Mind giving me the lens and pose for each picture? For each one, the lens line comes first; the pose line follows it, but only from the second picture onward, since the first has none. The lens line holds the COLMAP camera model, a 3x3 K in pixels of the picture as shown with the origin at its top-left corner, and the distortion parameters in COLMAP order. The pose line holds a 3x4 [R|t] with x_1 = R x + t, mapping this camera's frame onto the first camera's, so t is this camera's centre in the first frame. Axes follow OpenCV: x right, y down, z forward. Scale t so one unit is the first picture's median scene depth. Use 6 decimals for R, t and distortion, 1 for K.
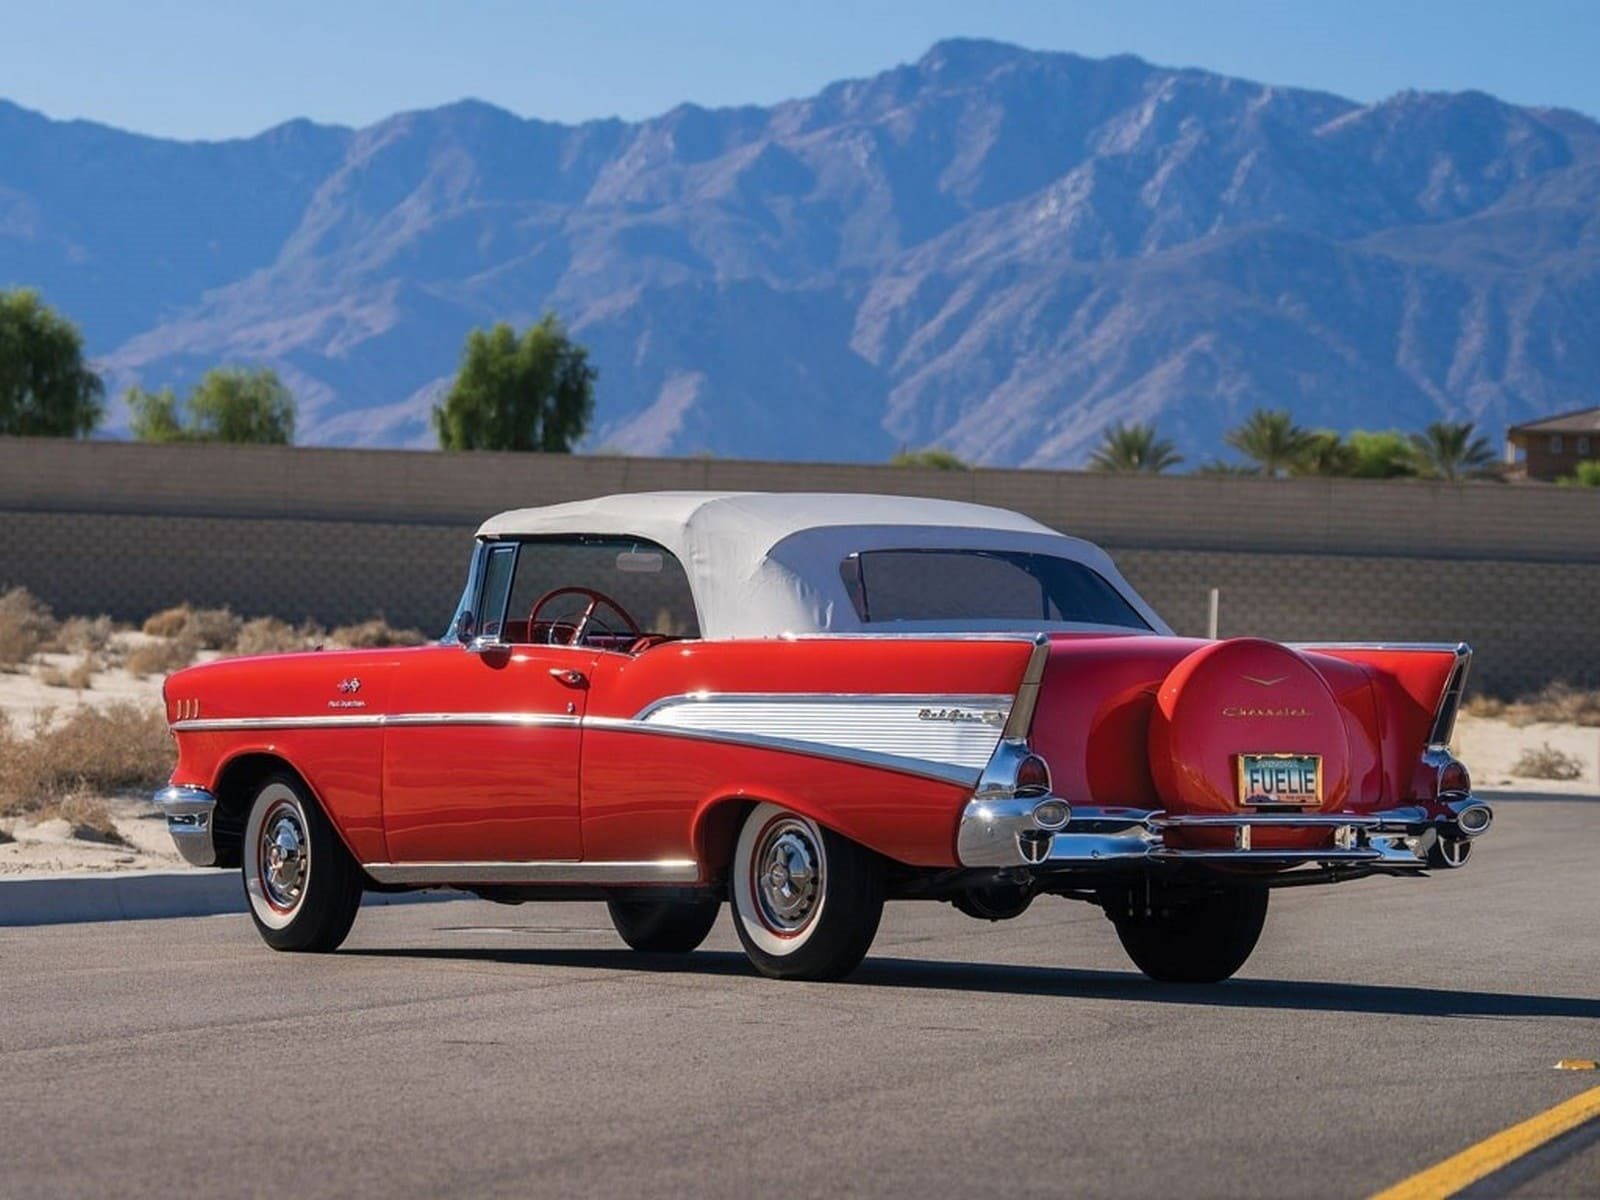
lens RADIAL K [[4156.2, 0, 800.0], [0, 4156.2, 600.0], [0, 0, 1]] dist [0.053543, -1.068434]
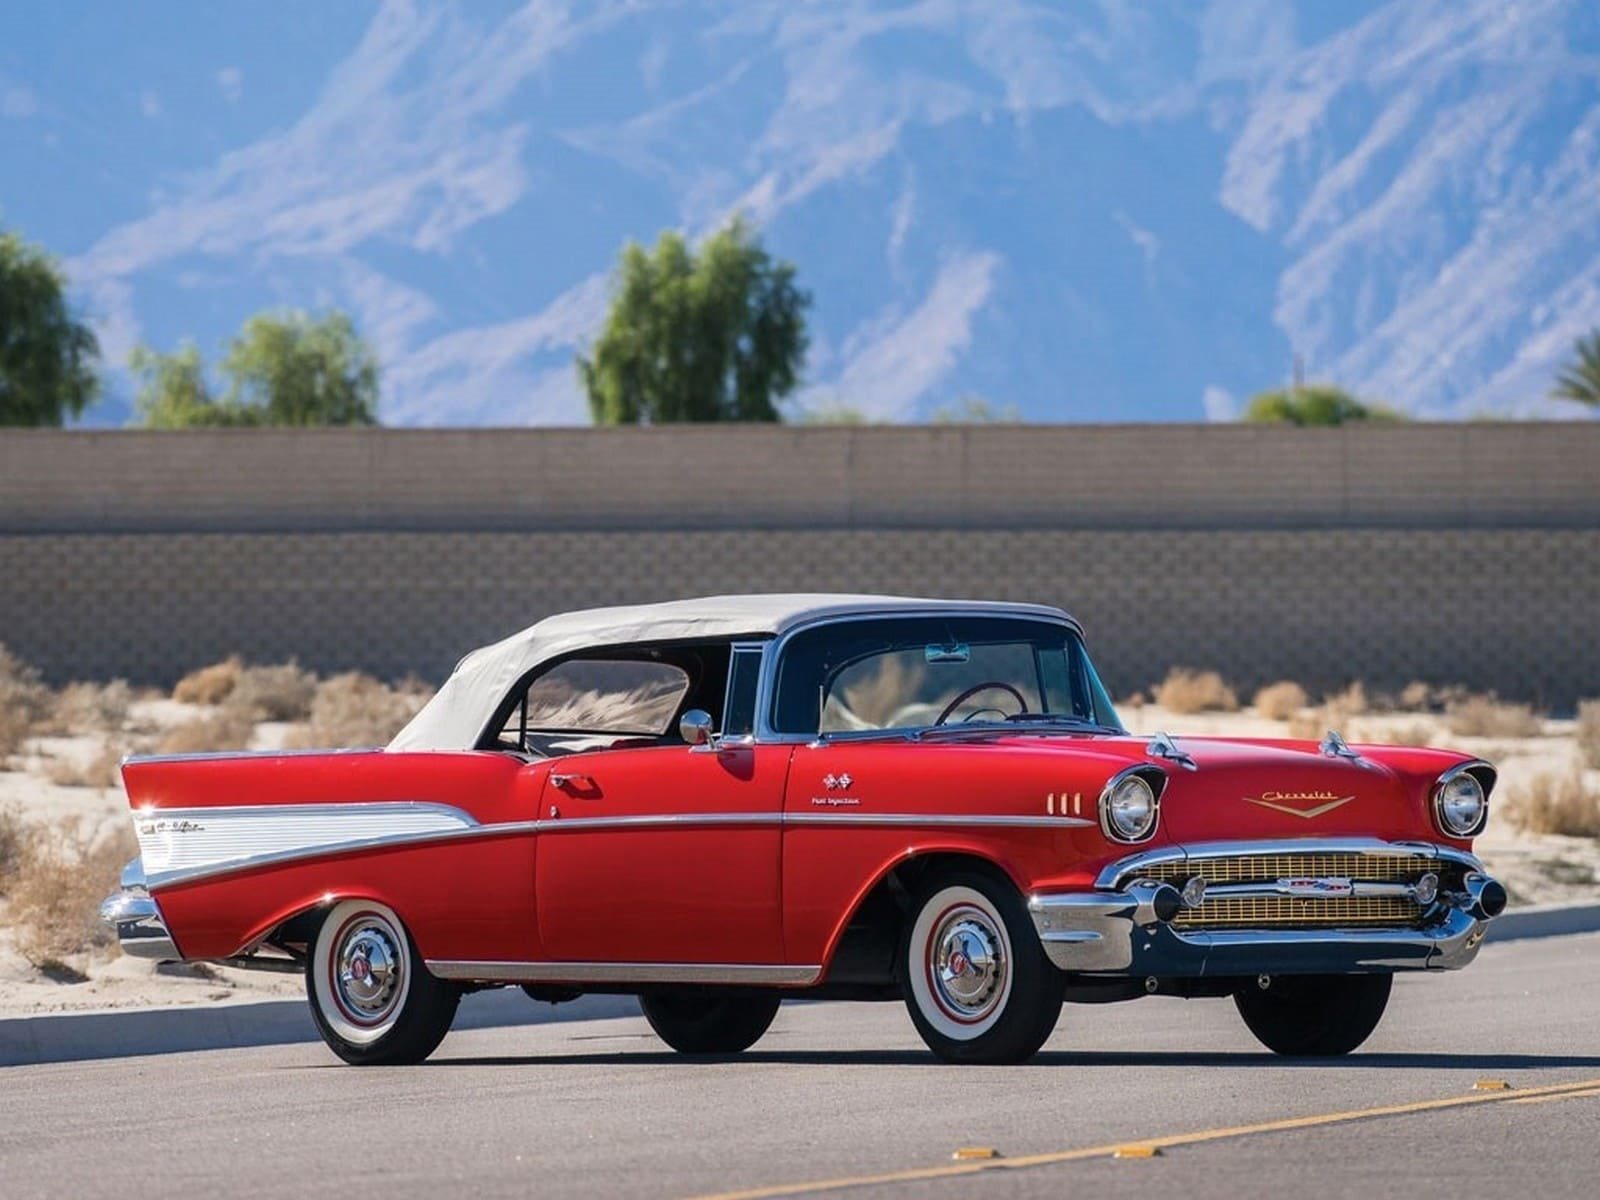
lens RADIAL K [[3869.2, 0, 800.0], [0, 3869.2, 600.0], [0, 0, 1]] dist [0.256489, -0.037836]
pose [[0.999018, -0.039029, -0.020974, -0.043175], [0.038445, 0.998880, -0.027572, 0.014748], [0.022027, 0.026739, 0.999400, 0.392054]]
